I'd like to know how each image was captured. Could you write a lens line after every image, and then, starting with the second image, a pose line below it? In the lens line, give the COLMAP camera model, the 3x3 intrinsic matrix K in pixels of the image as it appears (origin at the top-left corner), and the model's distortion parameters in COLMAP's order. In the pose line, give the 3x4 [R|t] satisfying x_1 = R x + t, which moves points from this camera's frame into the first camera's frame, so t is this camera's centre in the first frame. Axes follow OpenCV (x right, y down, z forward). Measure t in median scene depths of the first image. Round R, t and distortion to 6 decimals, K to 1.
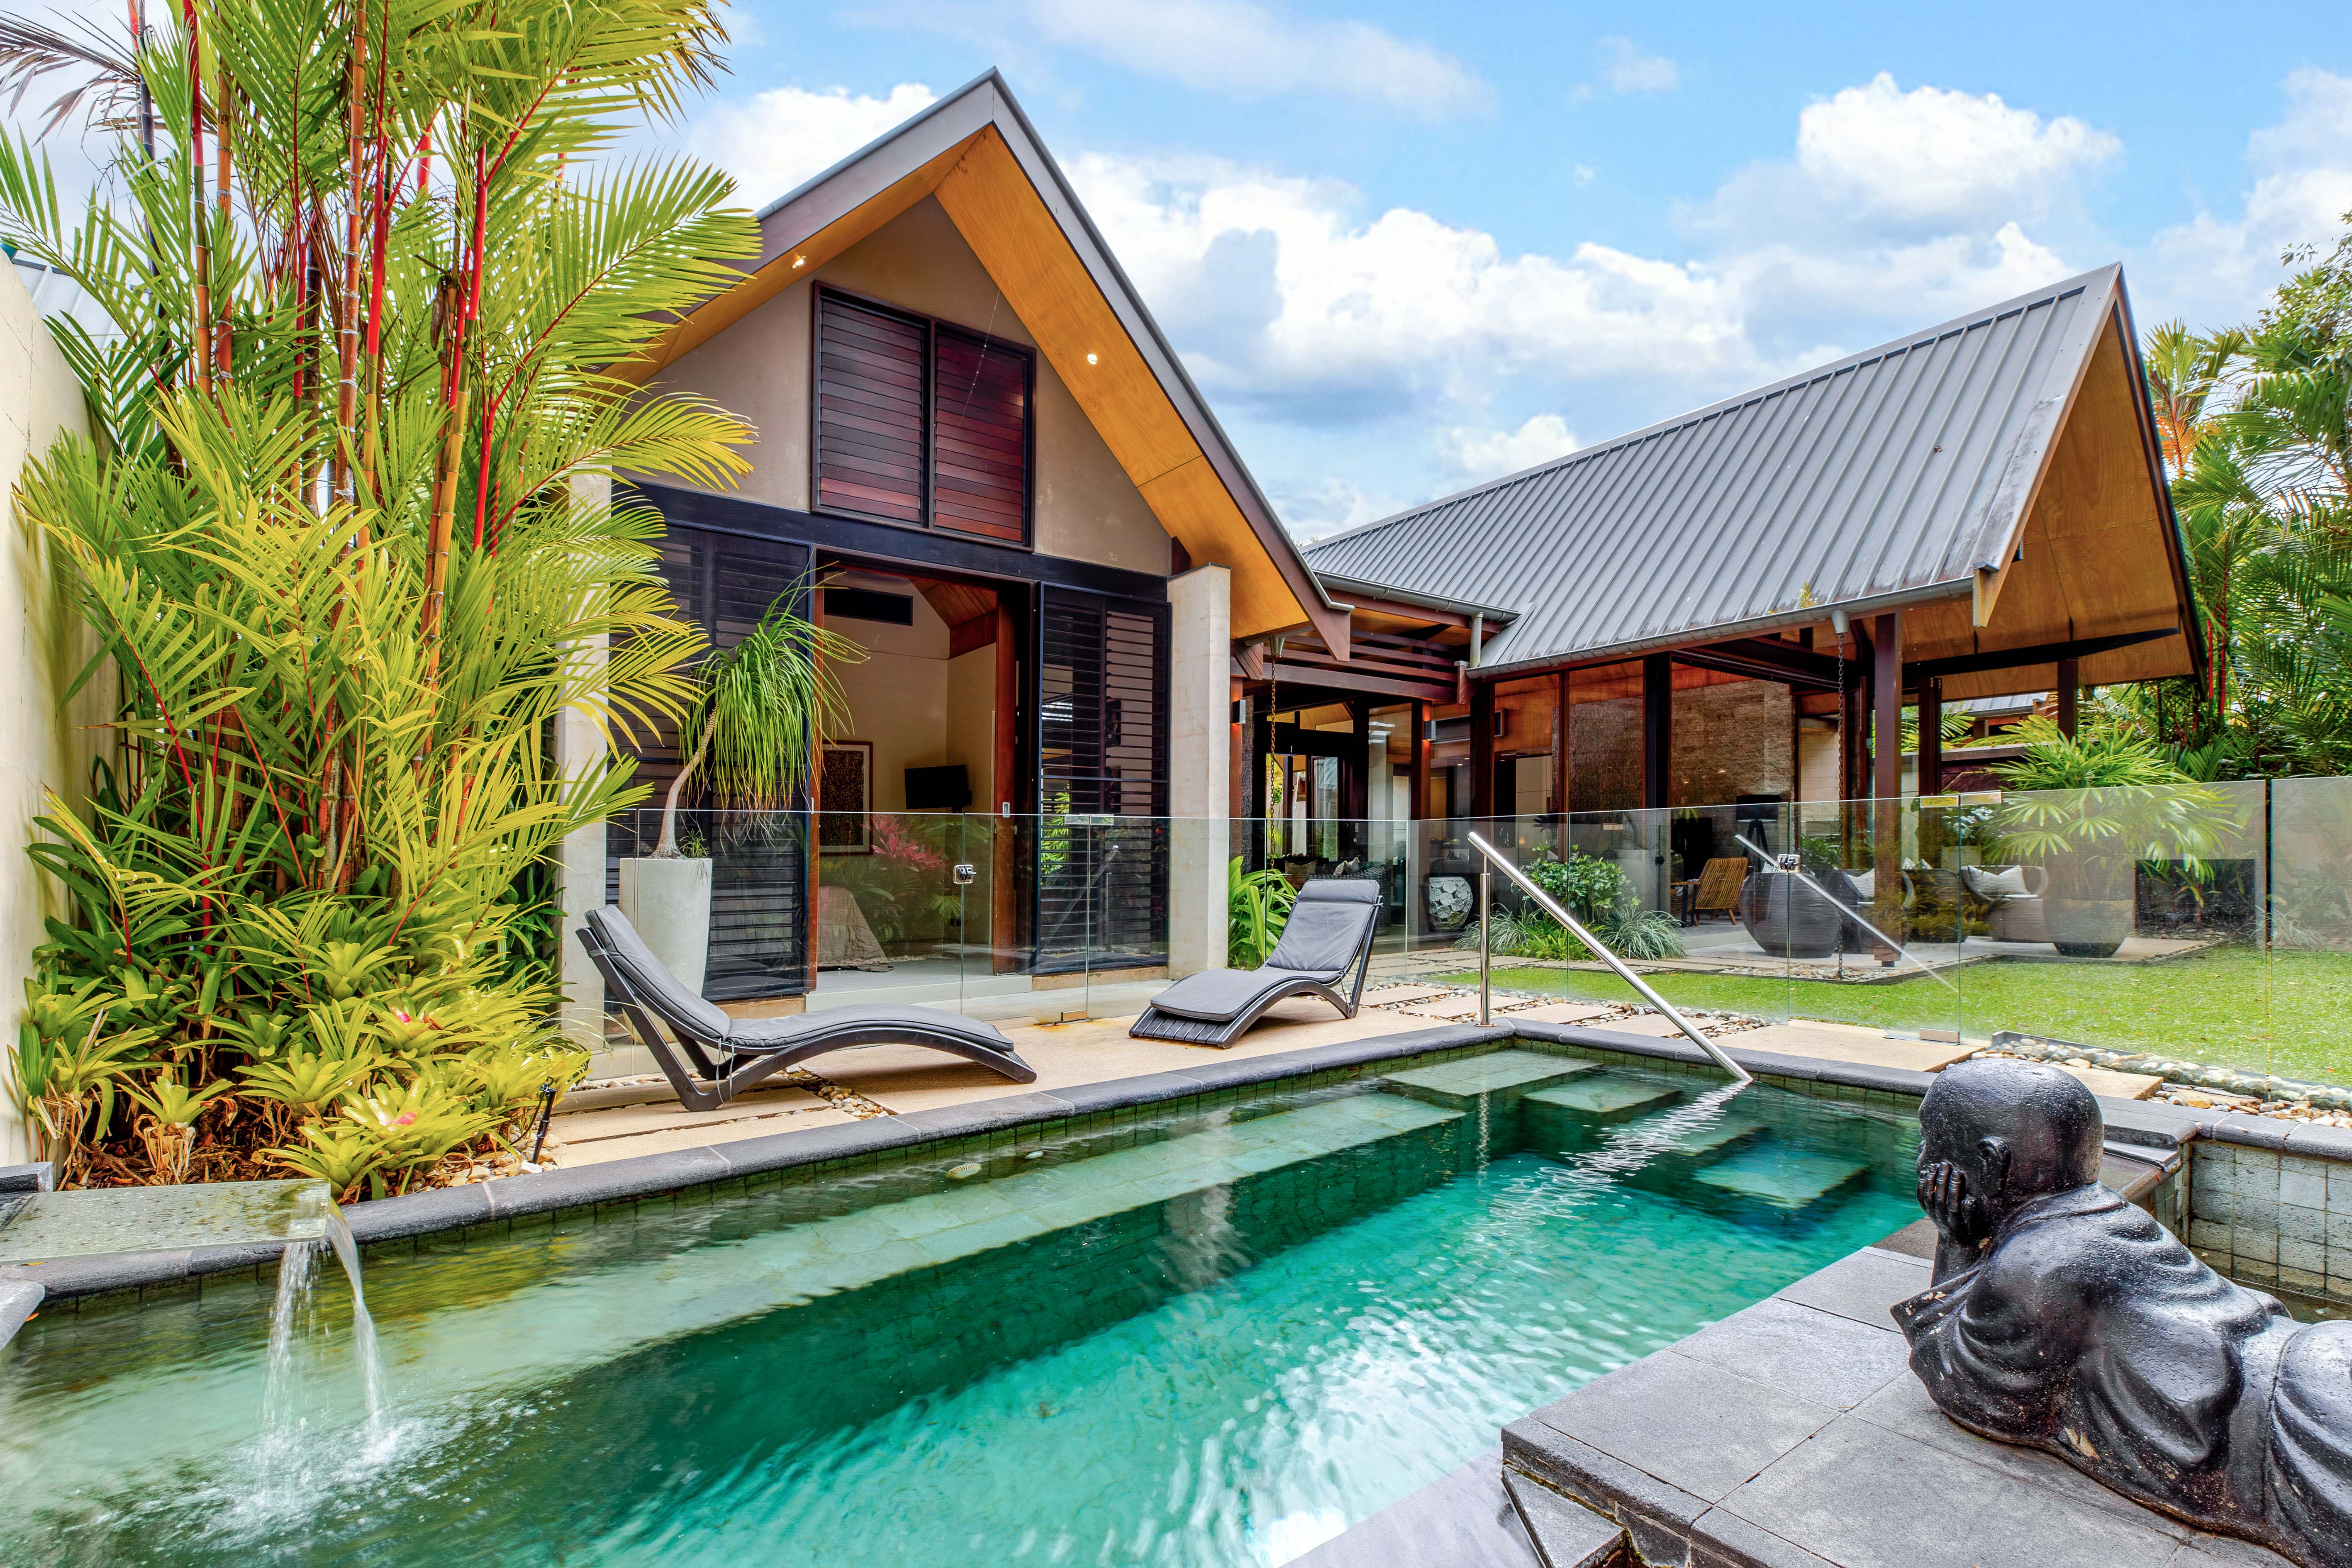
lens RADIAL K [[1078.3, 0, 1174.1], [0, 1078.3, 842.9], [0, 0, 1]] dist [0.012942, 0.000188]
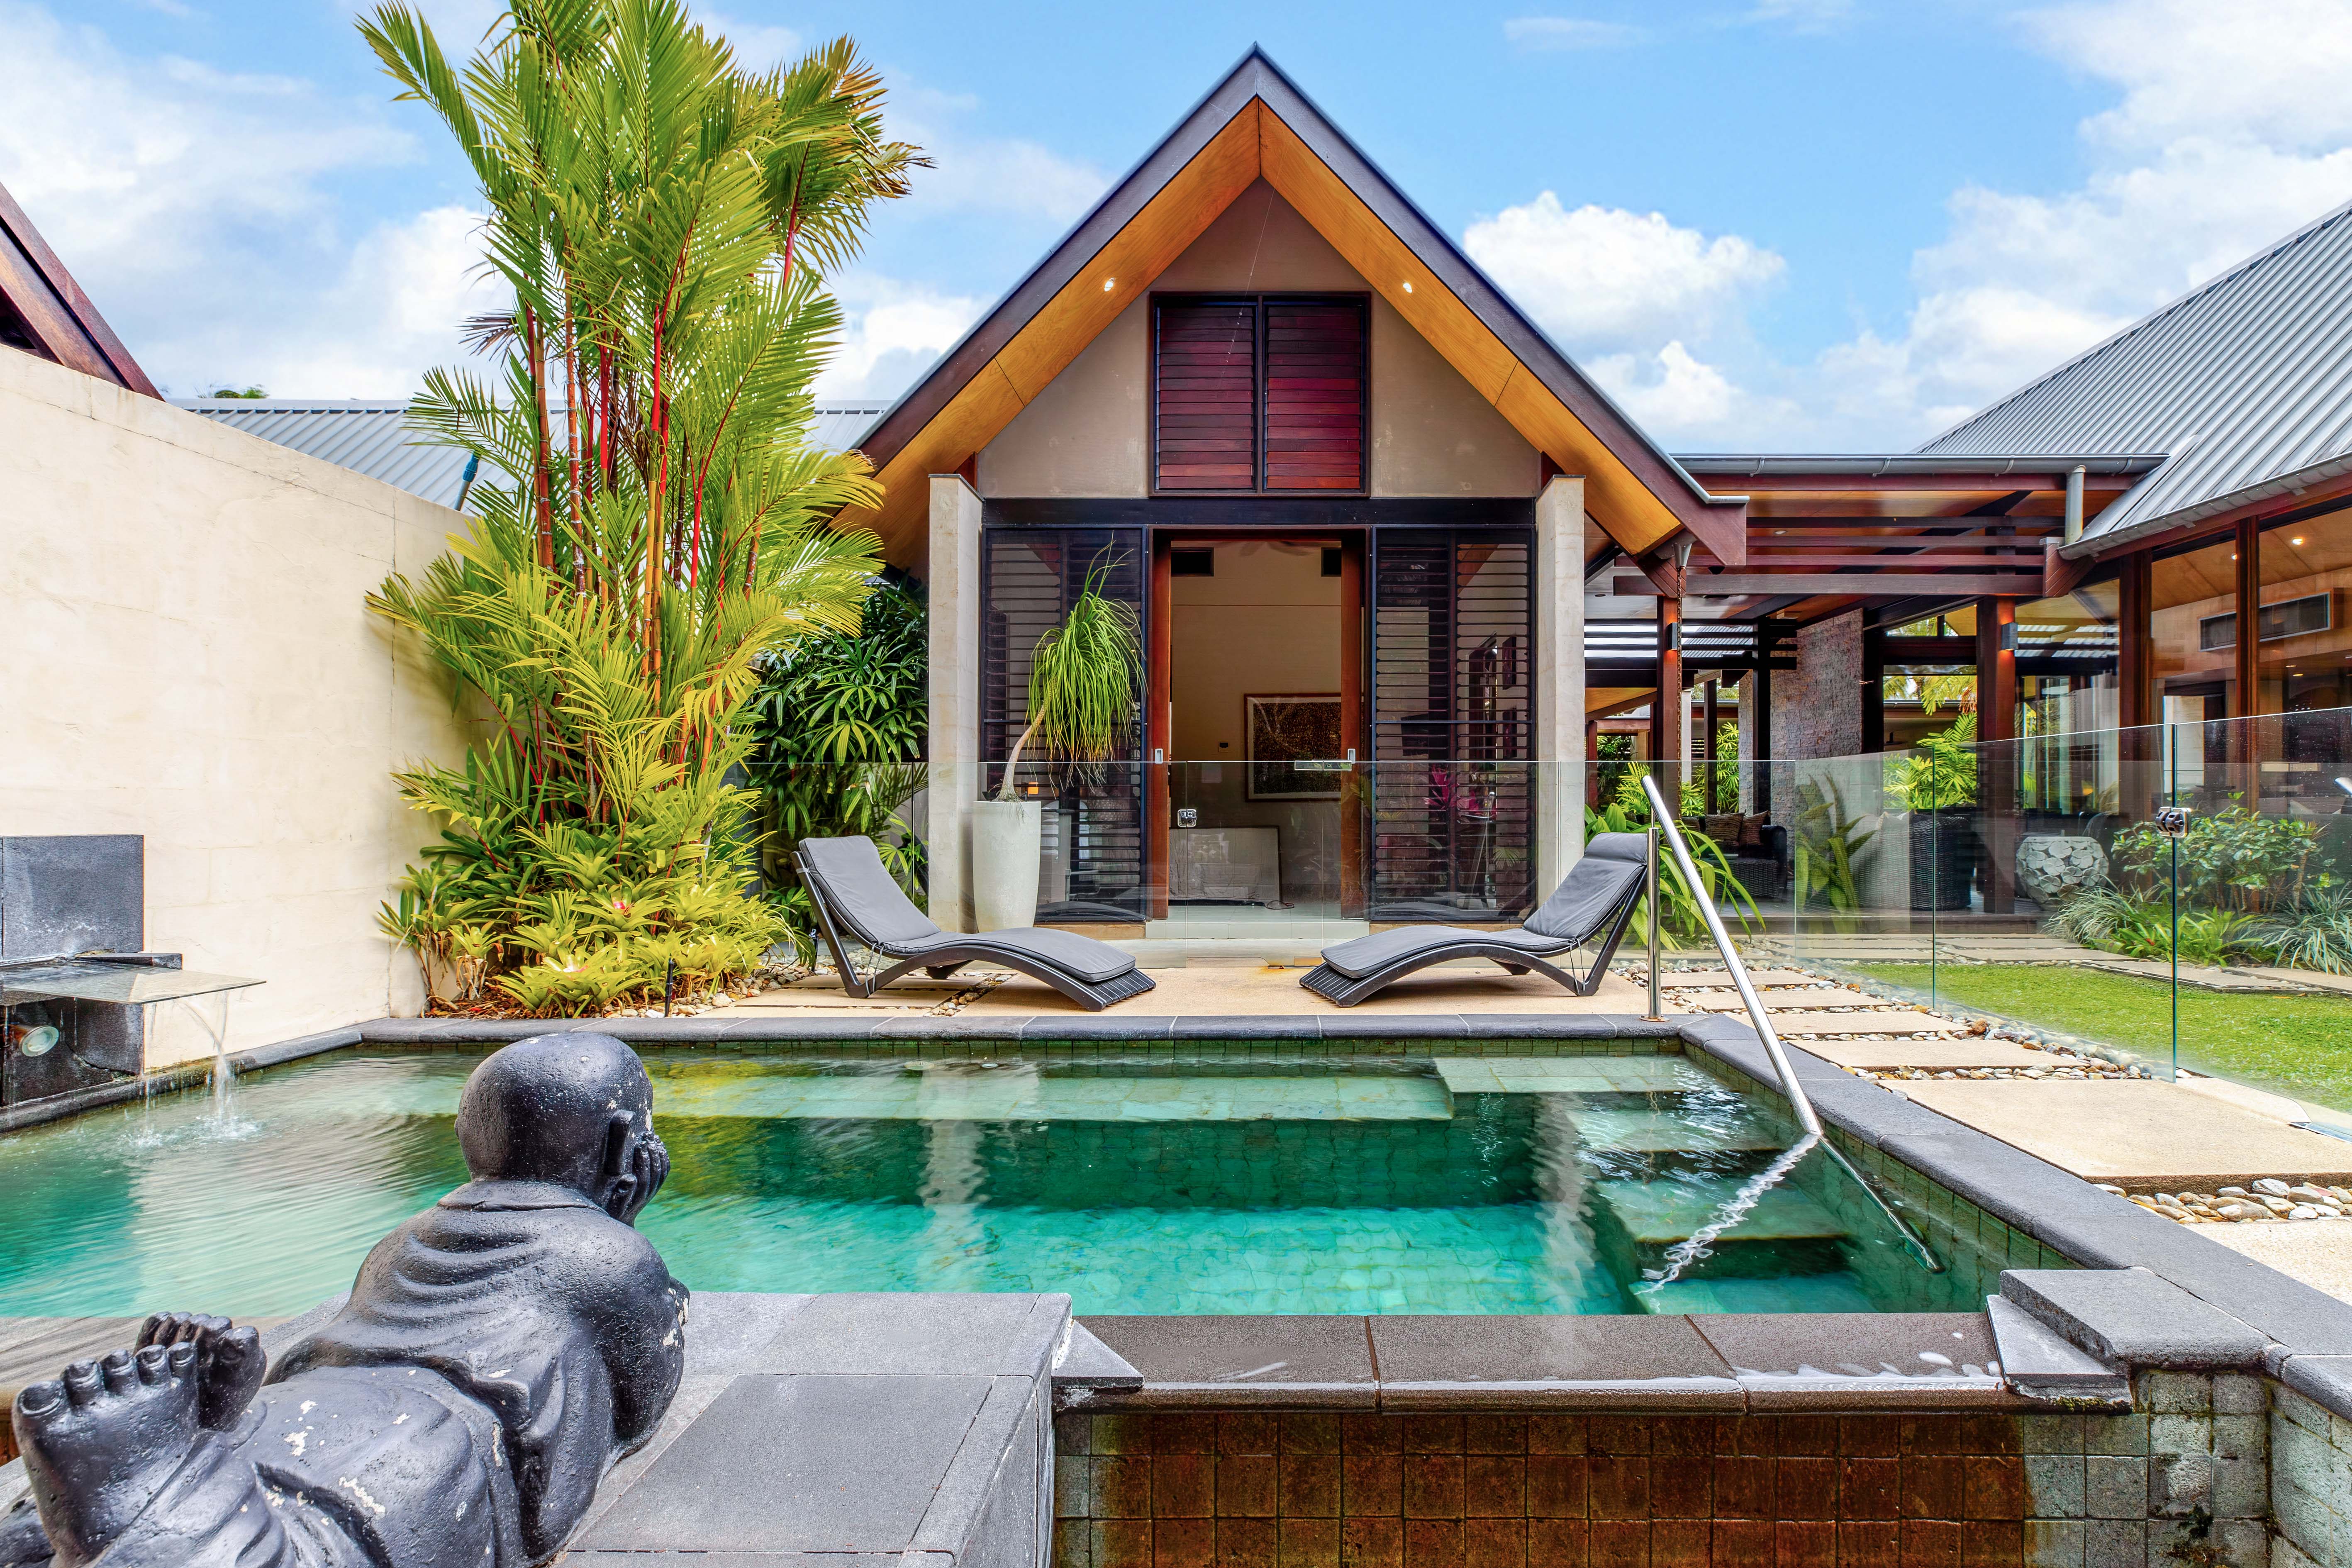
lens RADIAL K [[1052.6, 0, 1178.6], [0, 1052.6, 793.7], [0, 0, 1]] dist [0.000595, -0.000190]
pose [[0.800538, 0.001618, -0.599279, 0.315902], [0.000408, 0.999995, 0.003246, 0.001038], [0.599282, -0.002843, 0.800533, 0.120670]]
